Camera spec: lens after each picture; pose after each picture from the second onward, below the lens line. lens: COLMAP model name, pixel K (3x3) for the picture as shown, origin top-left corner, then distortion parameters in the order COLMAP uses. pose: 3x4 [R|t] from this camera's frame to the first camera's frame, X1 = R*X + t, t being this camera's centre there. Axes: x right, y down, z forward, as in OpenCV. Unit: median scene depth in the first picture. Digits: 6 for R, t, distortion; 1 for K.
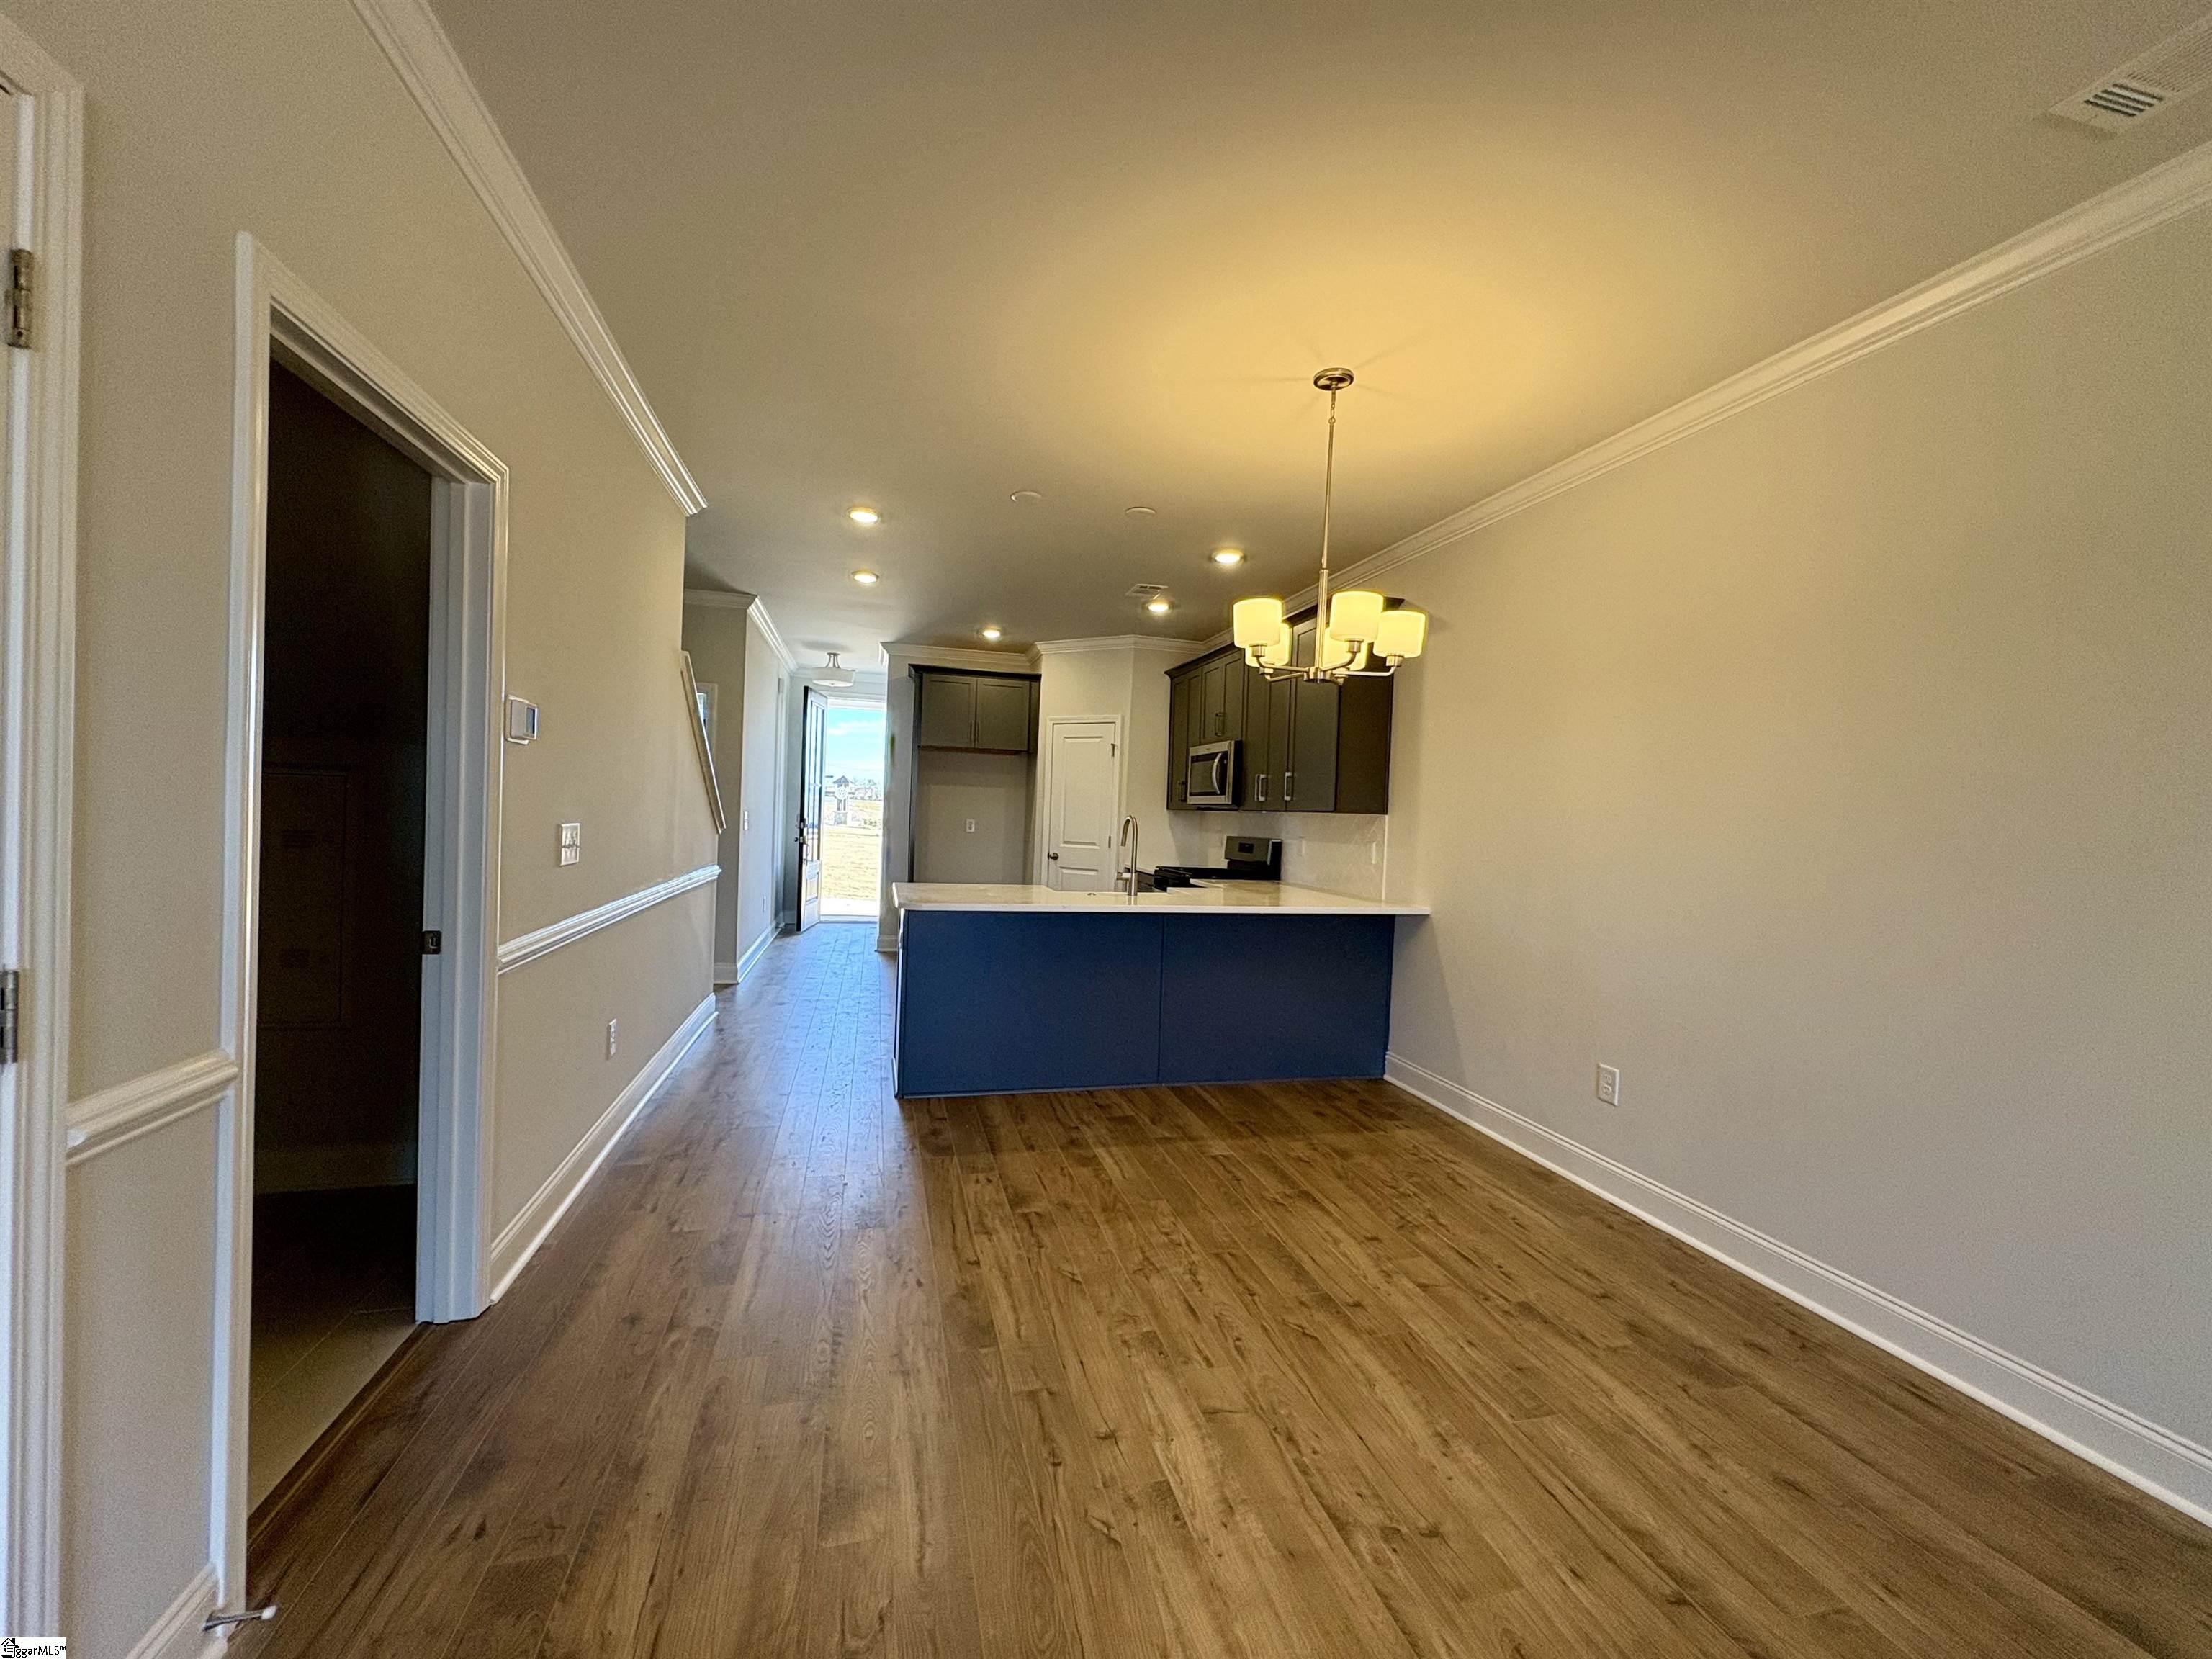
lens RADIAL K [[880.0, 0, 1102.4], [0, 880.0, 833.0], [0, 0, 1]] dist [-0.014401, -0.000051]
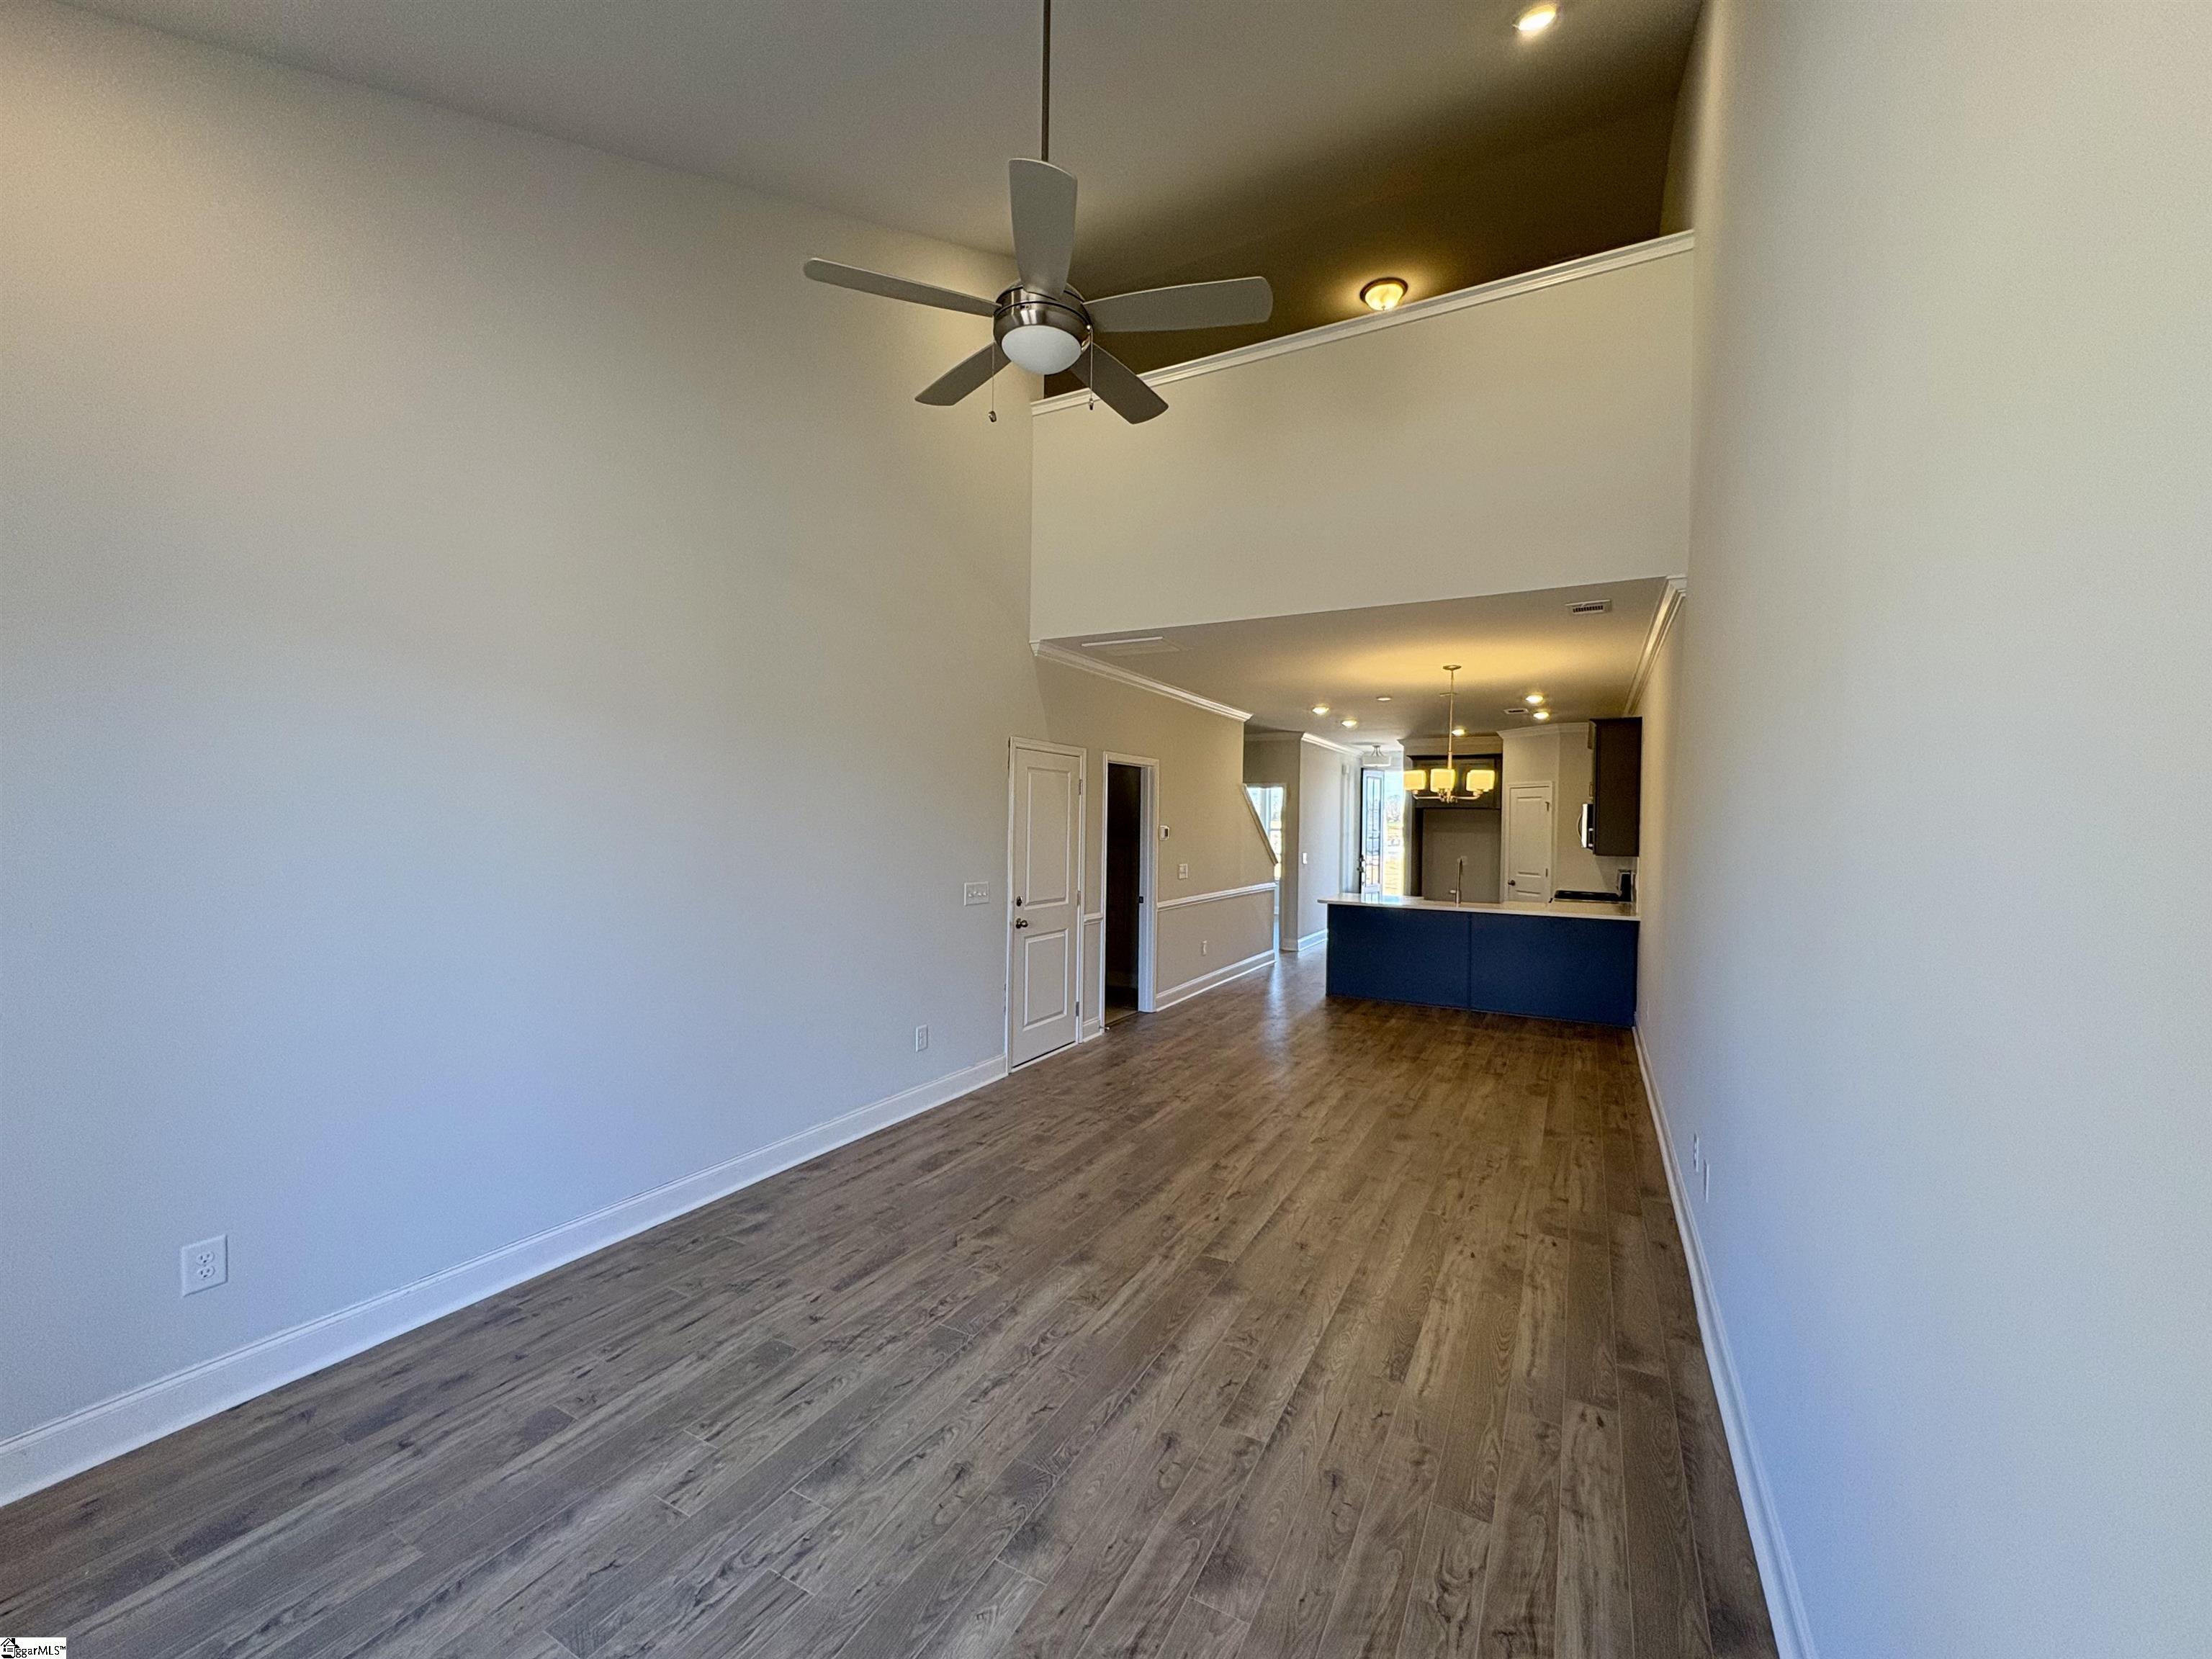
lens RADIAL K [[880.0, 0, 1102.4], [0, 880.0, 833.0], [0, 0, 1]] dist [-0.014401, -0.000051]
pose [[0.731228, -0.018890, -0.681872, 1.145697], [-0.001648, 0.999565, -0.029459, -0.028517], [0.682132, 0.022665, 0.730878, -1.267684]]
